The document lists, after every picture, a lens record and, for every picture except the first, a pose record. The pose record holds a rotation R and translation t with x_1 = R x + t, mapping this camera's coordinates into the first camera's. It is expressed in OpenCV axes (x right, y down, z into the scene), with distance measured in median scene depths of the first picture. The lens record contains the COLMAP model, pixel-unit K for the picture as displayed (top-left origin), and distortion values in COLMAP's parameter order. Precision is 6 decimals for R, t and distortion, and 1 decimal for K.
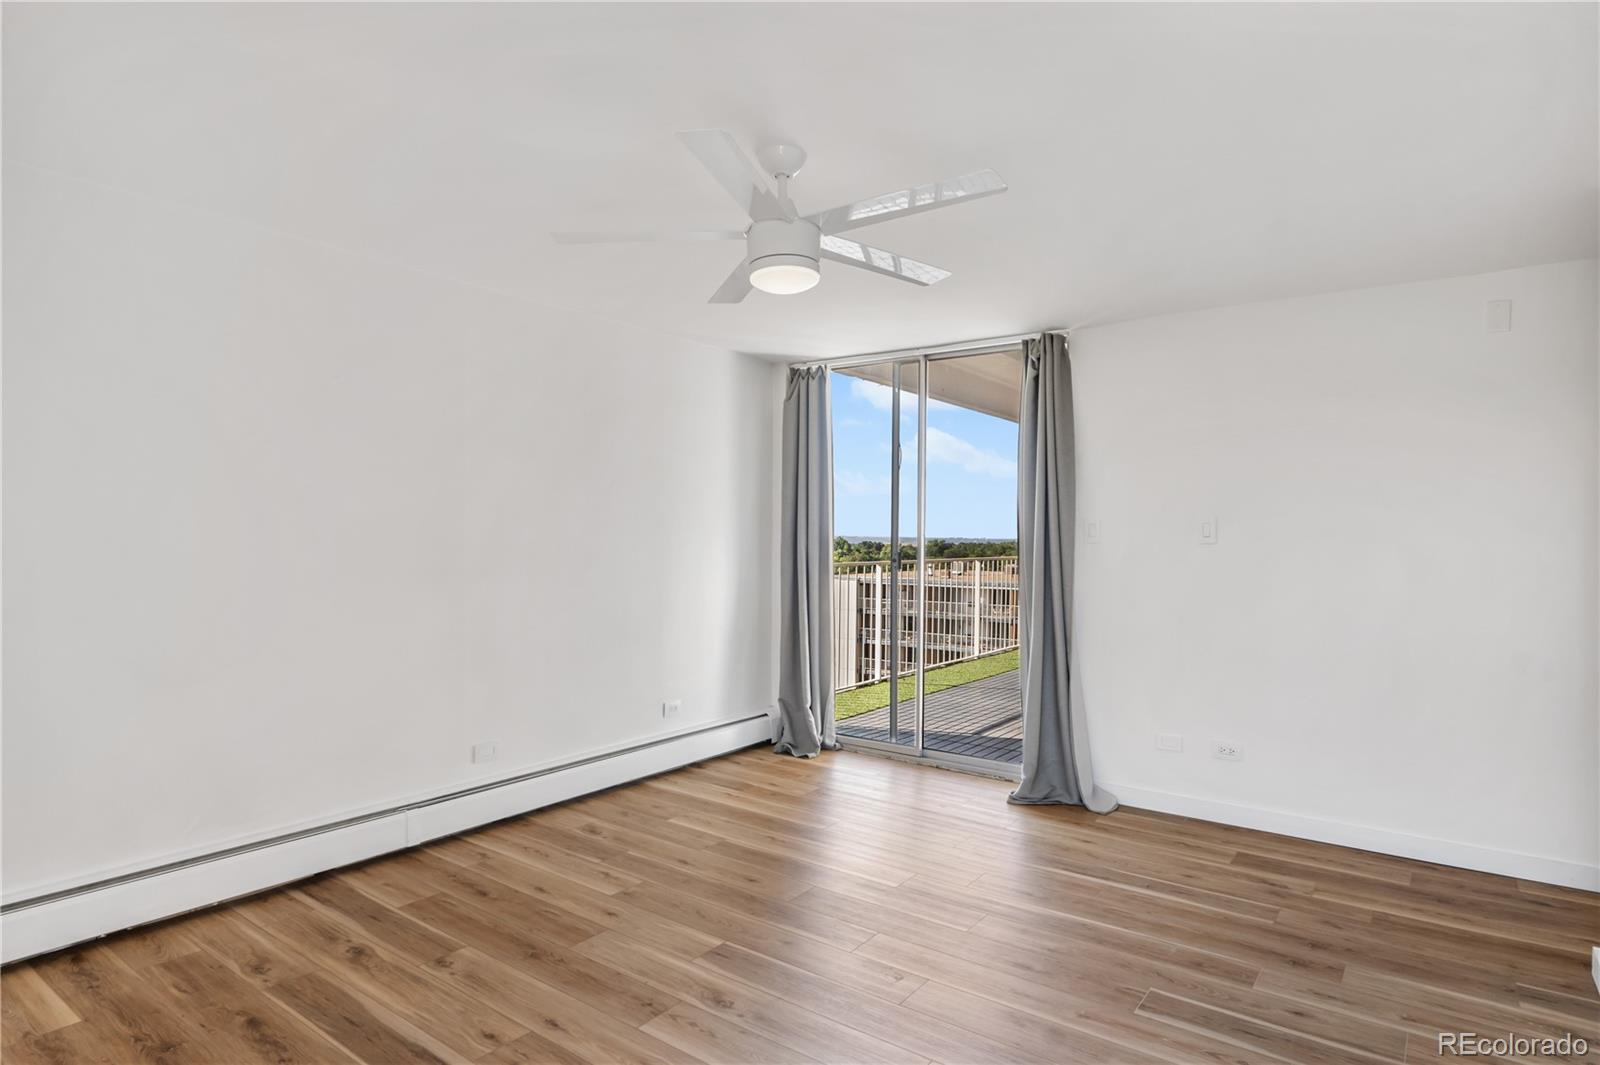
lens RADIAL K [[881.5, 0, 801.6], [0, 881.5, 531.5], [0, 0, 1]] dist [-0.008684, 0.002928]
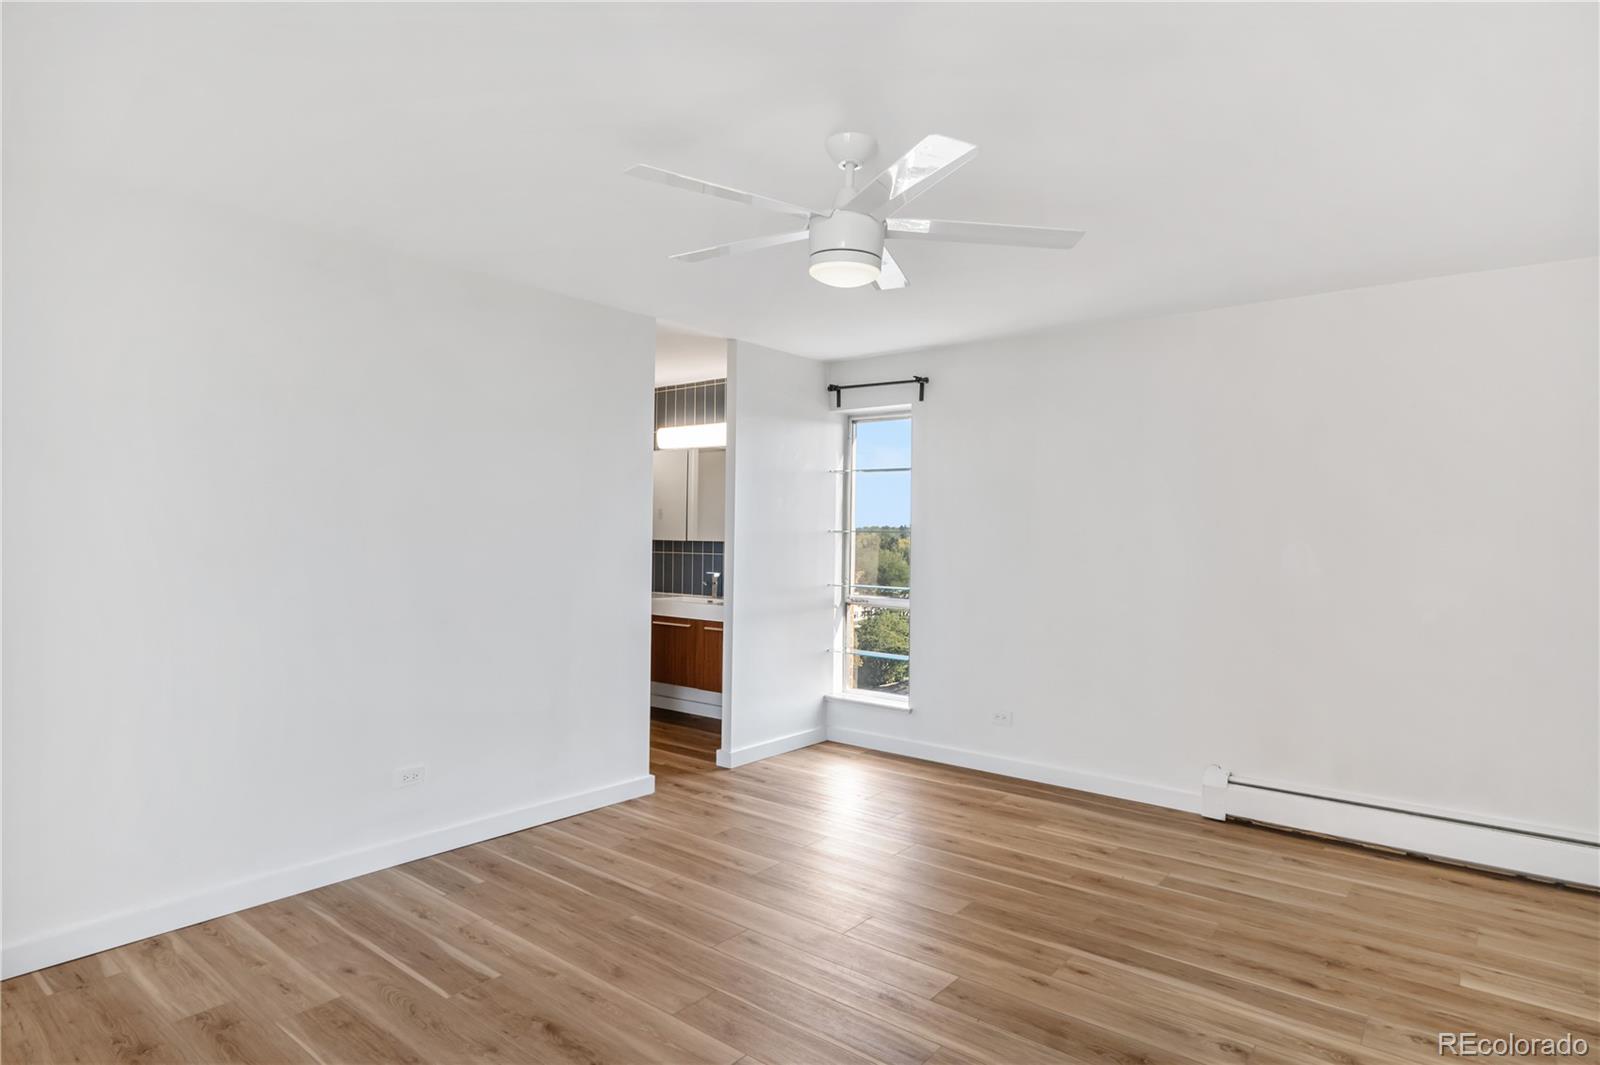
lens RADIAL K [[881.5, 0, 802.0], [0, 881.5, 539.0], [0, 0, 1]] dist [-0.008684, 0.002928]
pose [[-0.998697, -0.021414, 0.046318, -0.019522], [-0.021378, 0.999771, 0.001276, 0.006773], [-0.046334, 0.000285, -0.998926, 1.603841]]
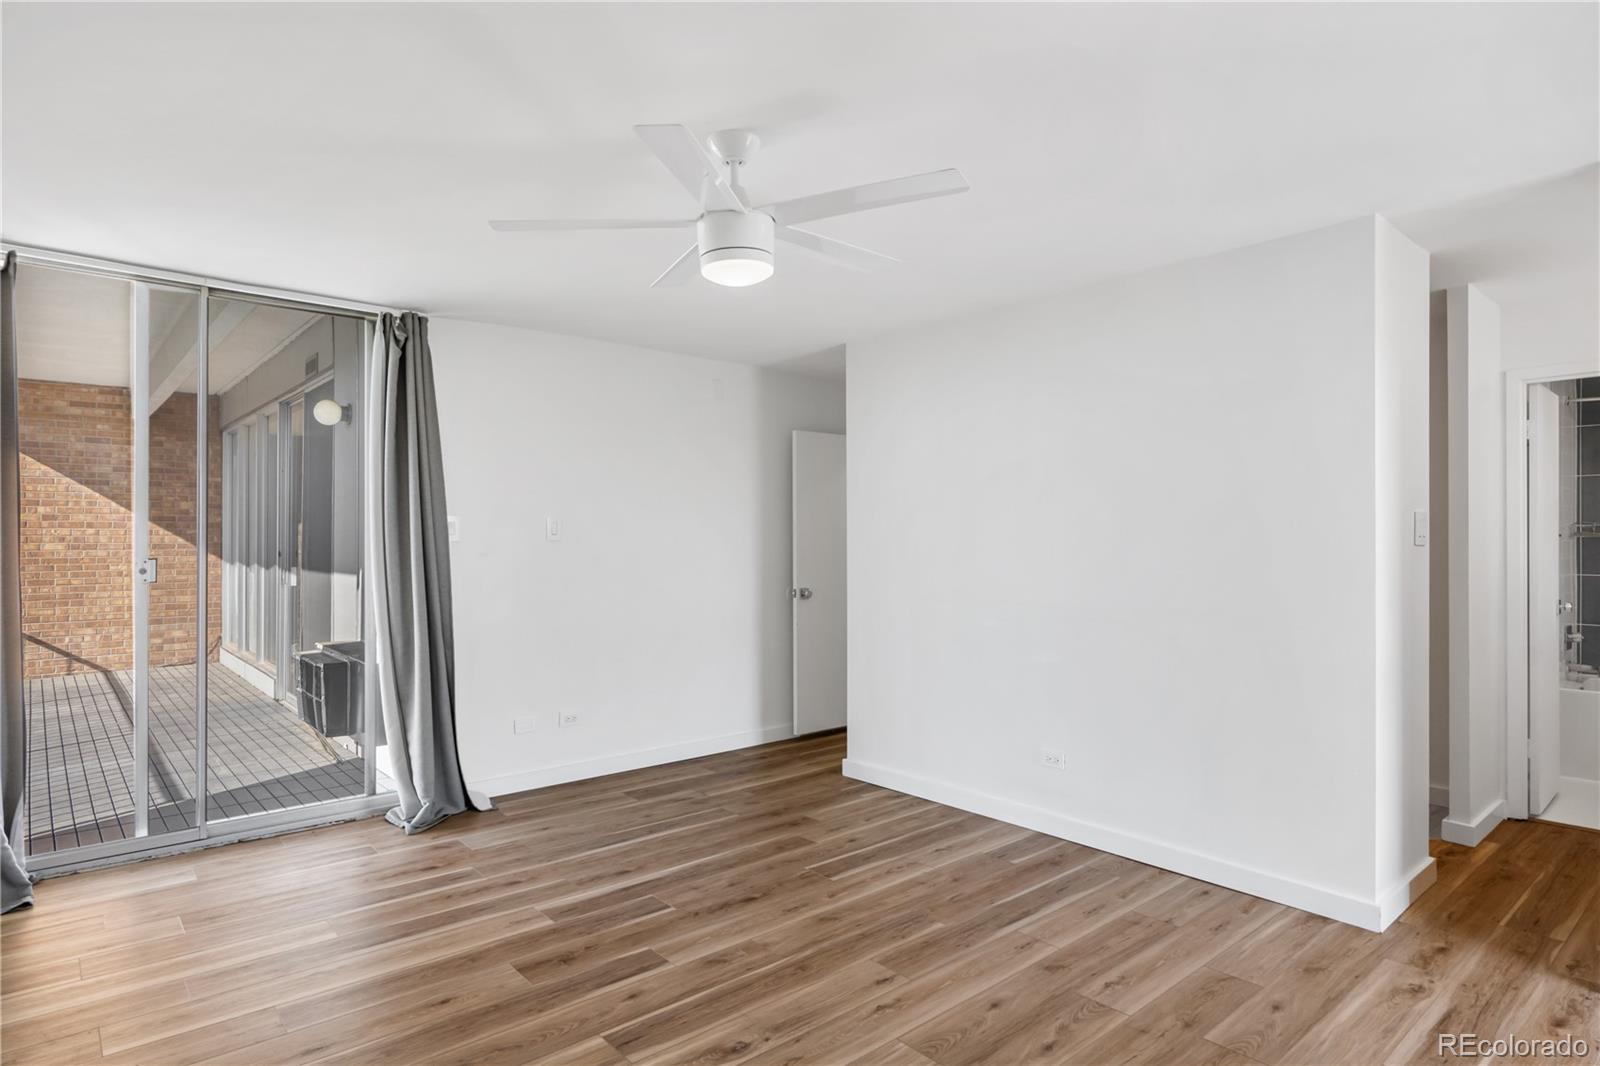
lens RADIAL K [[881.5, 0, 806.0], [0, 881.5, 533.9], [0, 0, 1]] dist [-0.008684, 0.002928]
pose [[0.216387, -0.006281, 0.976287, -0.767034], [-0.002828, 0.999971, 0.007060, -0.005637], [-0.976304, -0.004289, 0.216363, 0.583326]]
